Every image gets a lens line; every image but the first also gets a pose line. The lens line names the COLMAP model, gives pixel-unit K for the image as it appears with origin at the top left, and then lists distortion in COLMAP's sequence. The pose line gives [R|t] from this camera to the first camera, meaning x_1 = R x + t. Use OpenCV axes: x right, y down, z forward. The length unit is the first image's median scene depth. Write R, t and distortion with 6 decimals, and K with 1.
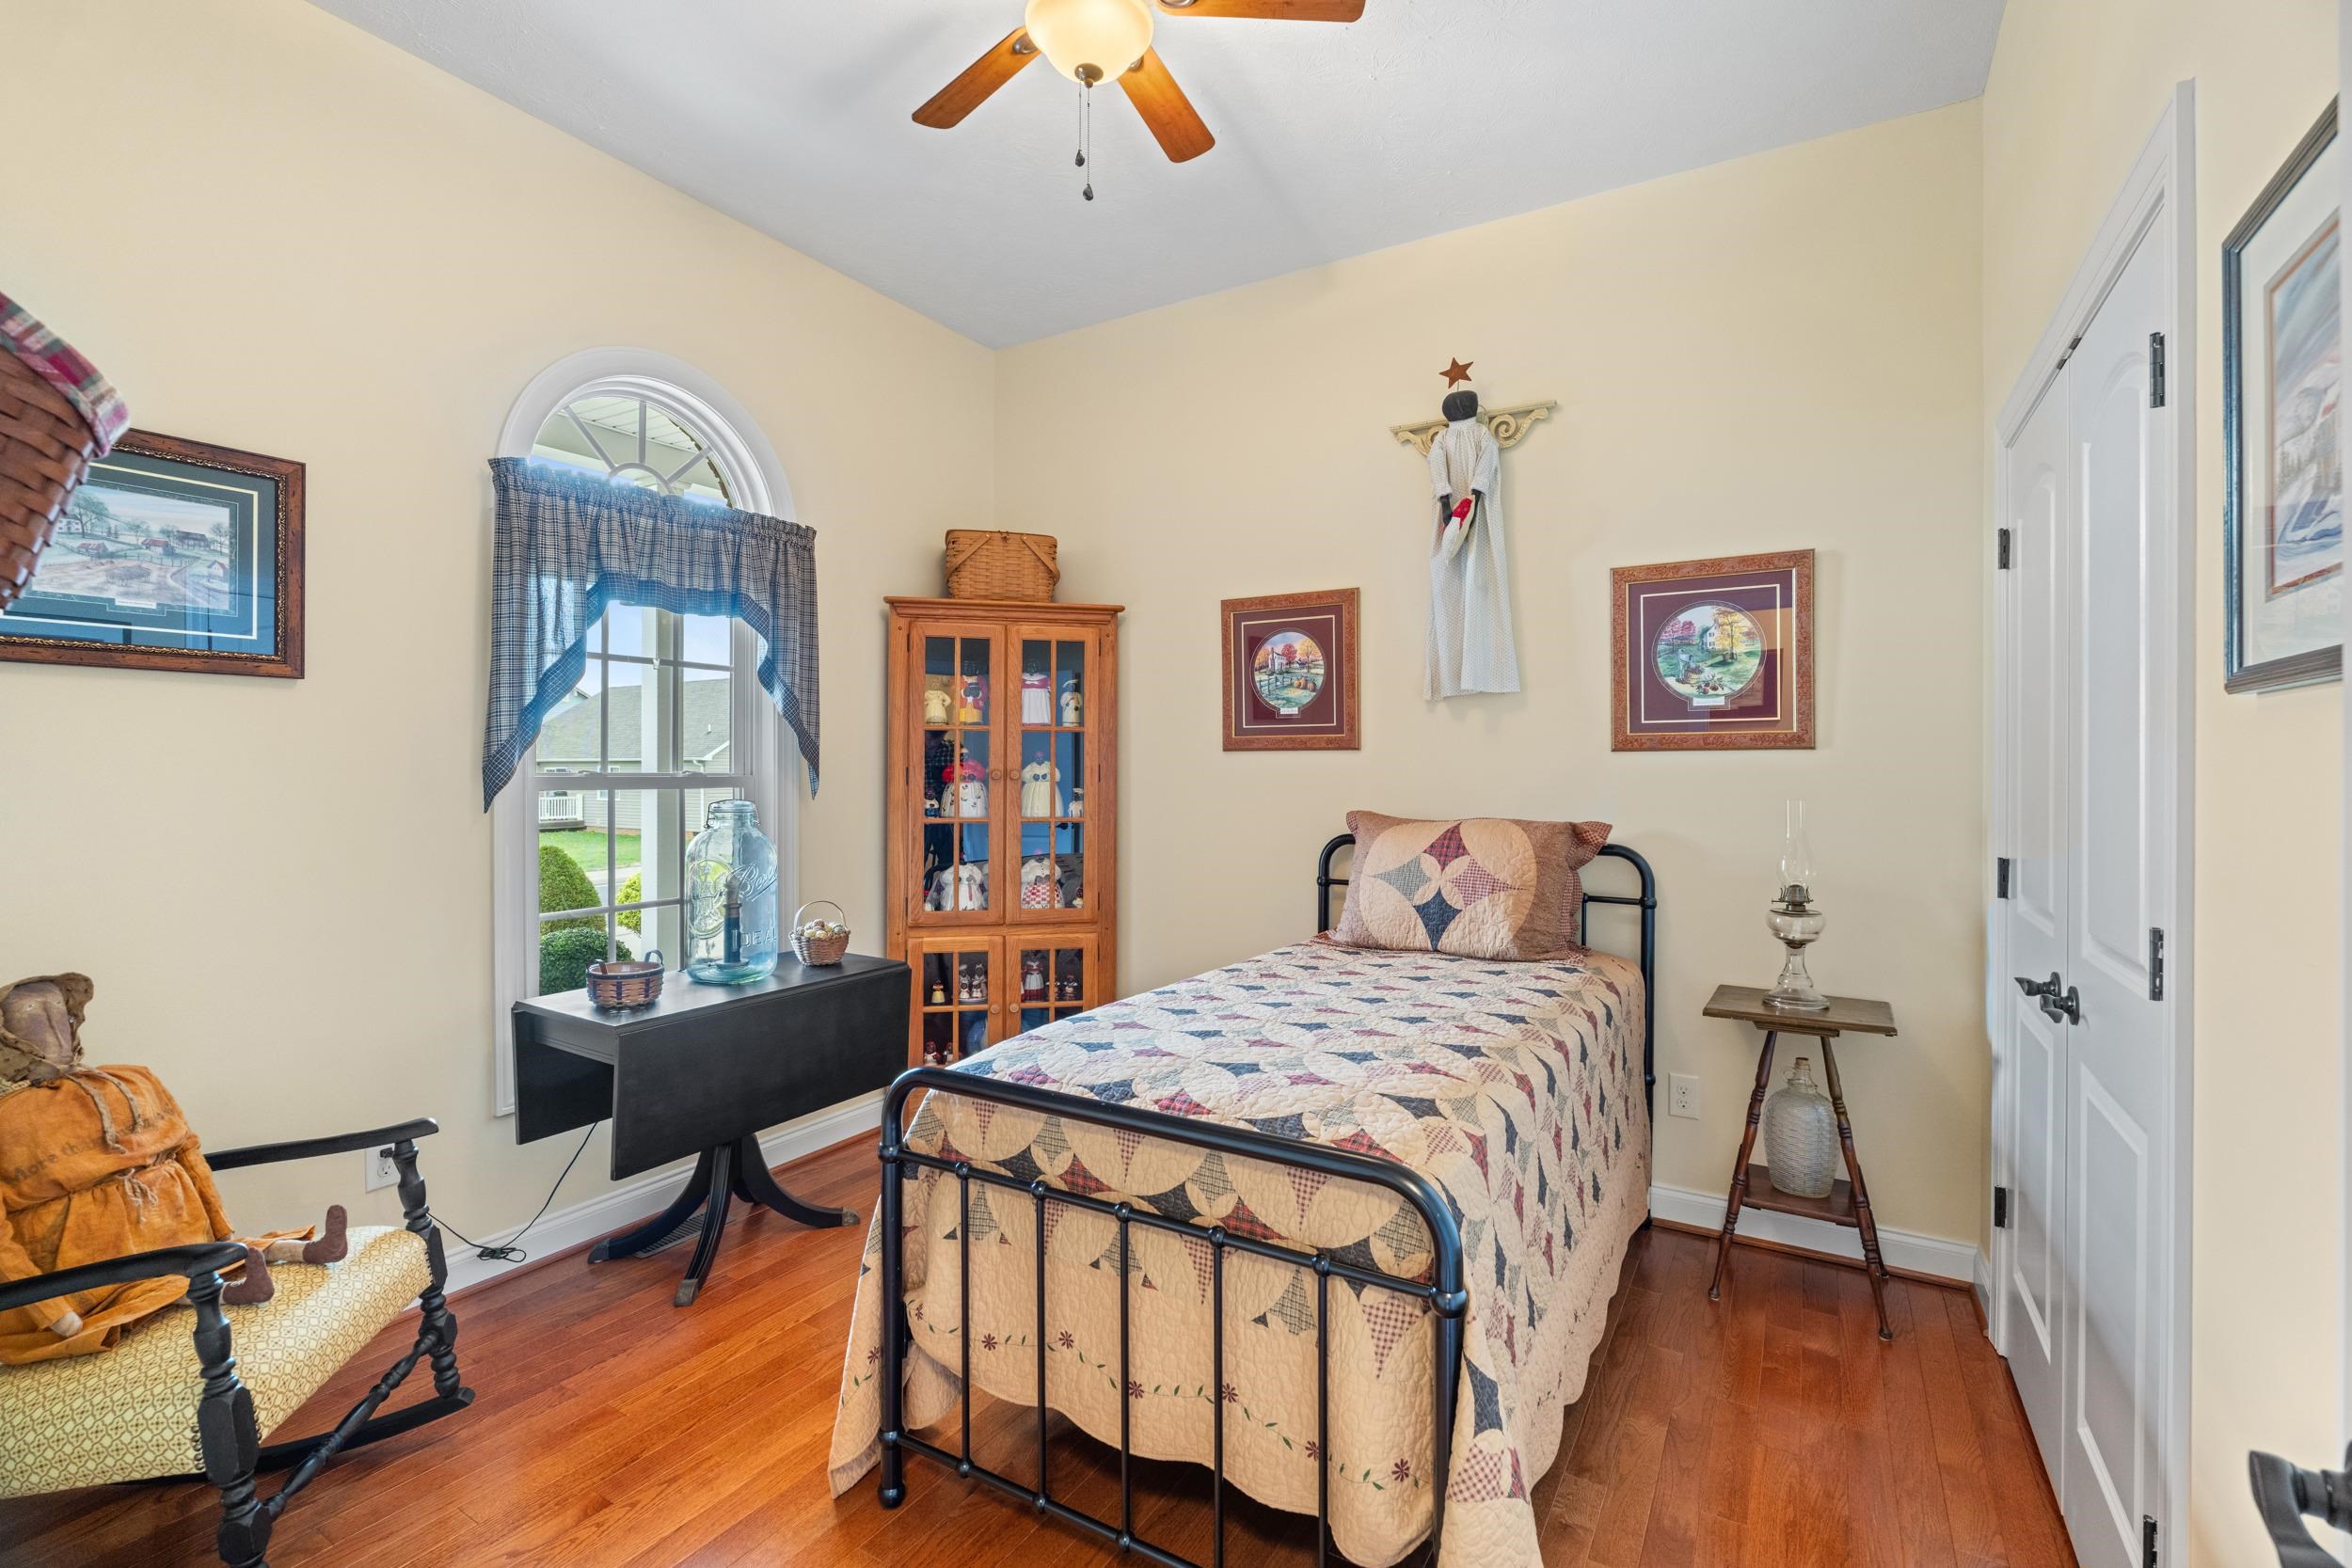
lens RADIAL K [[1030.8, 0, 1181.2], [0, 1030.8, 775.7], [0, 0, 1]] dist [-0.009014, 0.002242]
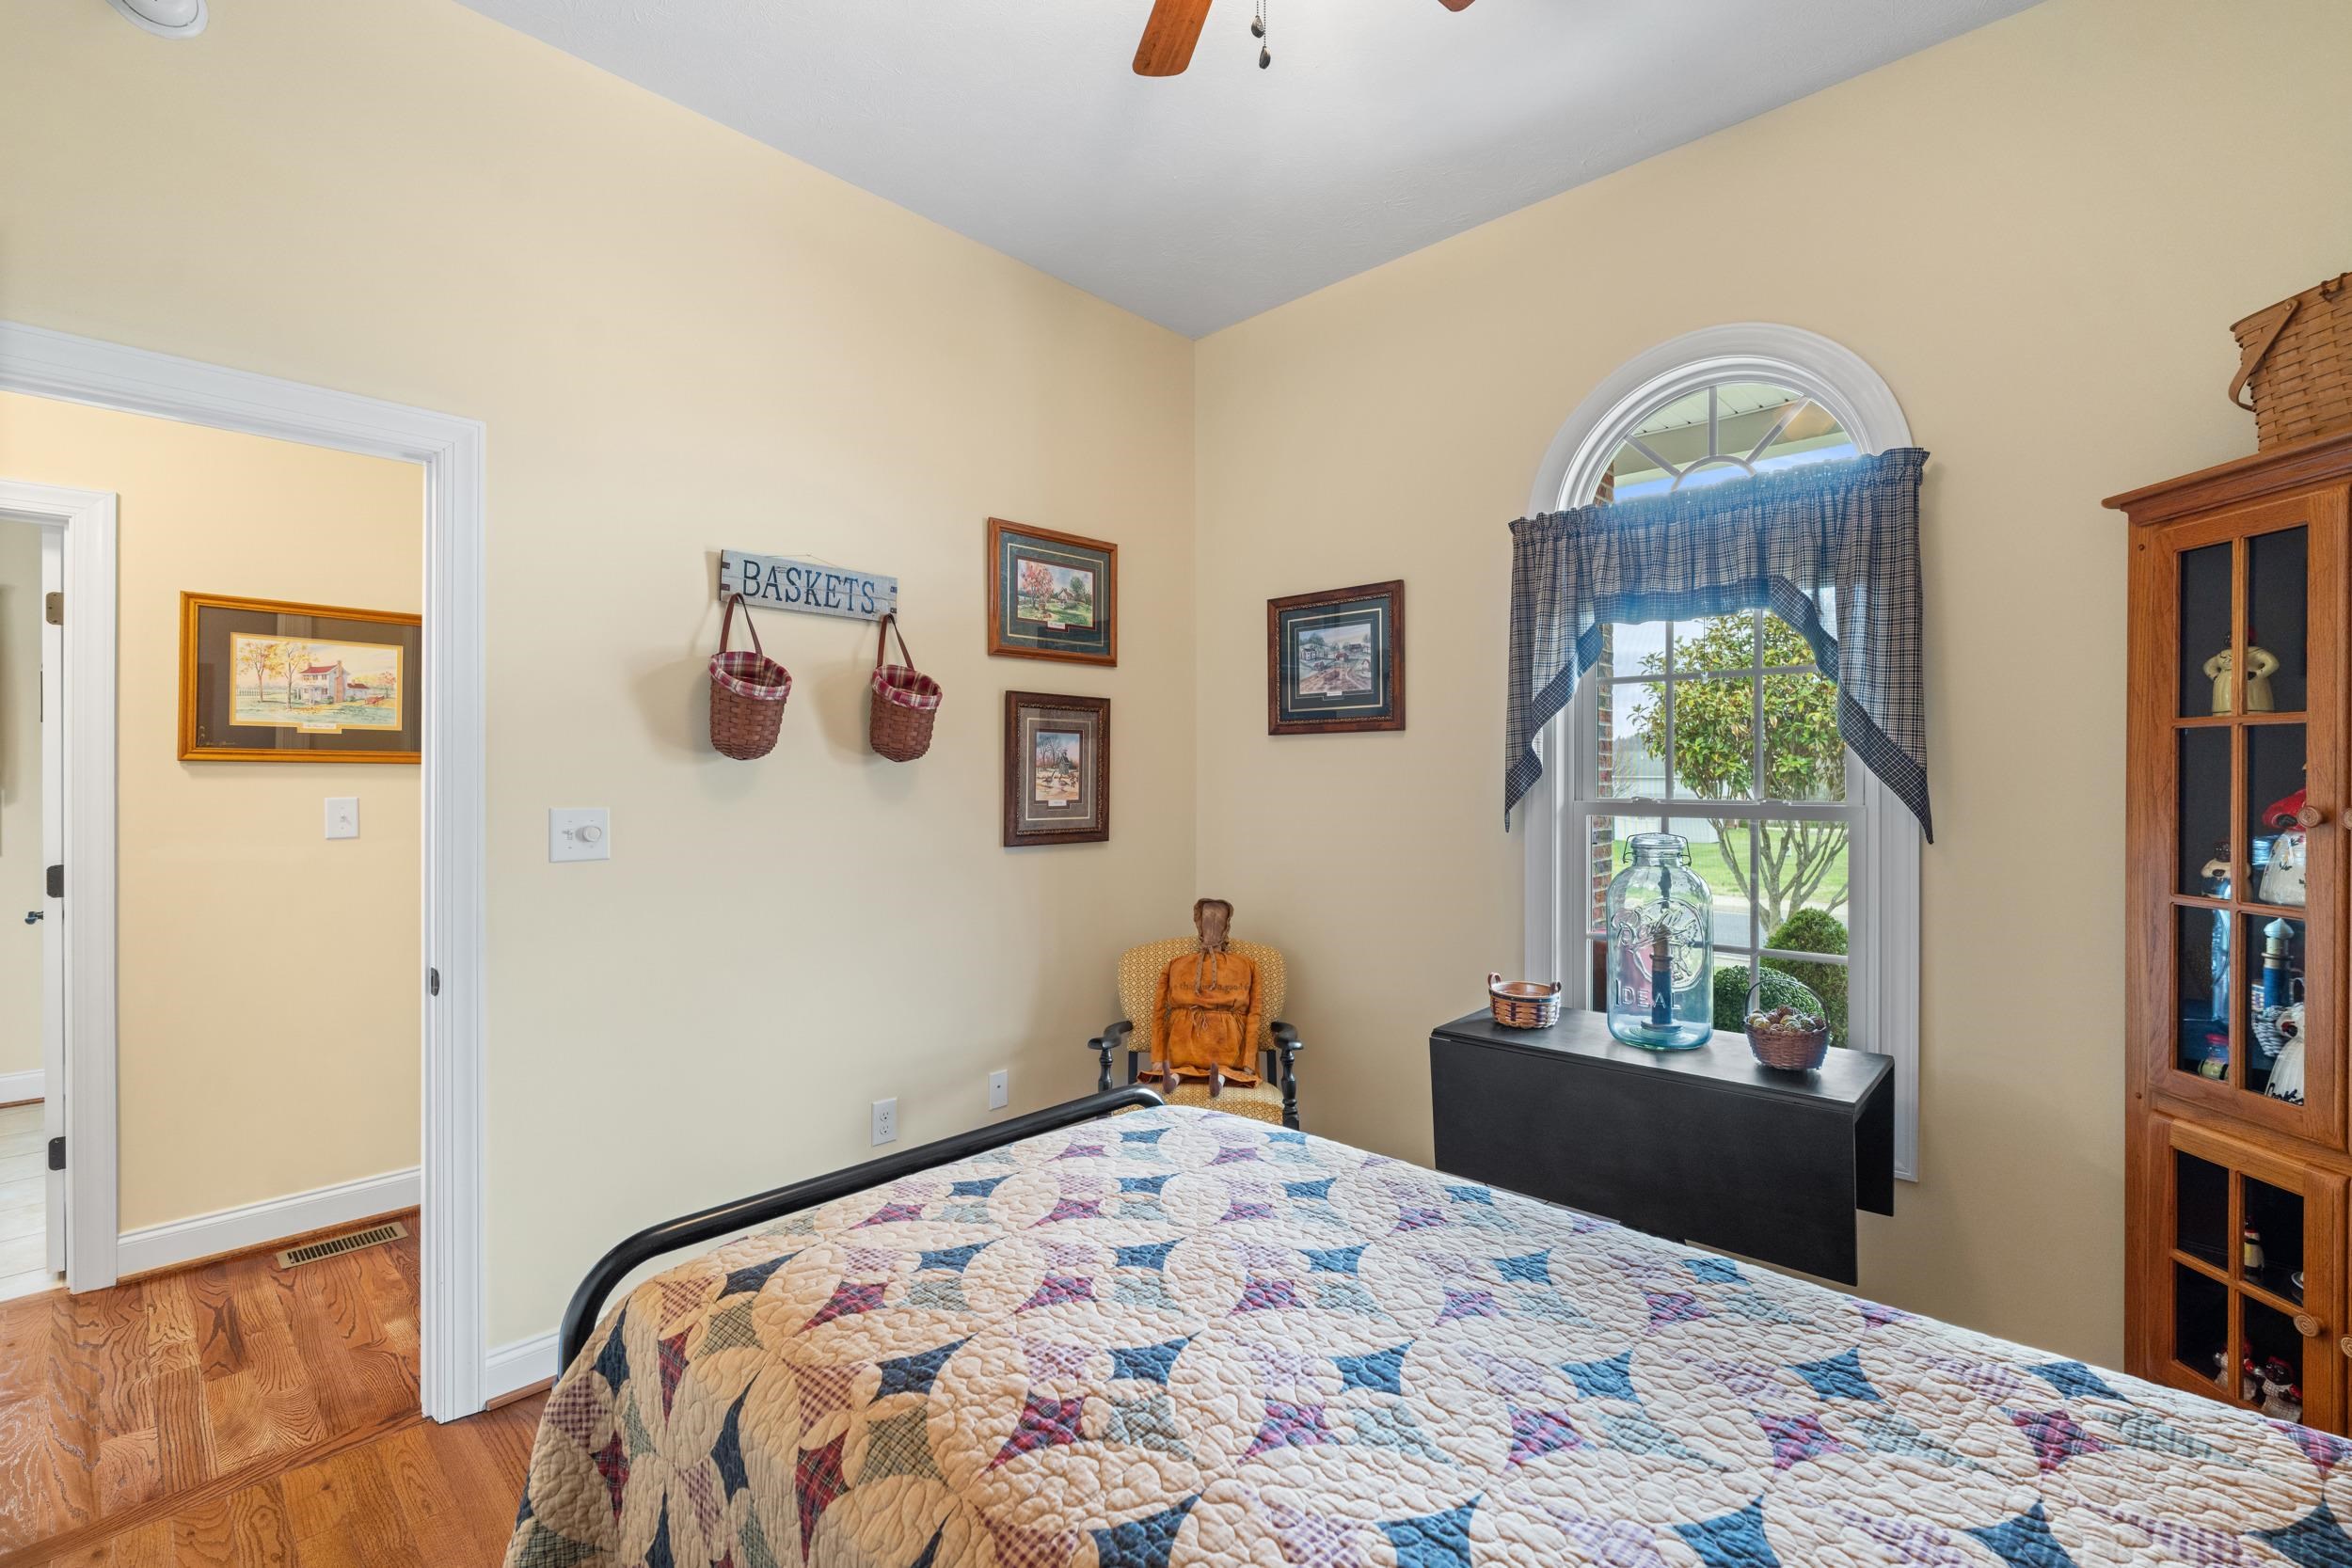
lens RADIAL K [[1030.8, 0, 1179.2], [0, 1030.8, 781.4], [0, 0, 1]] dist [-0.009014, 0.002242]
pose [[-0.201182, -0.004482, -0.979544, 0.632882], [-0.008904, 0.999957, -0.002747, -0.018283], [0.979513, 0.008169, -0.201213, 1.036252]]
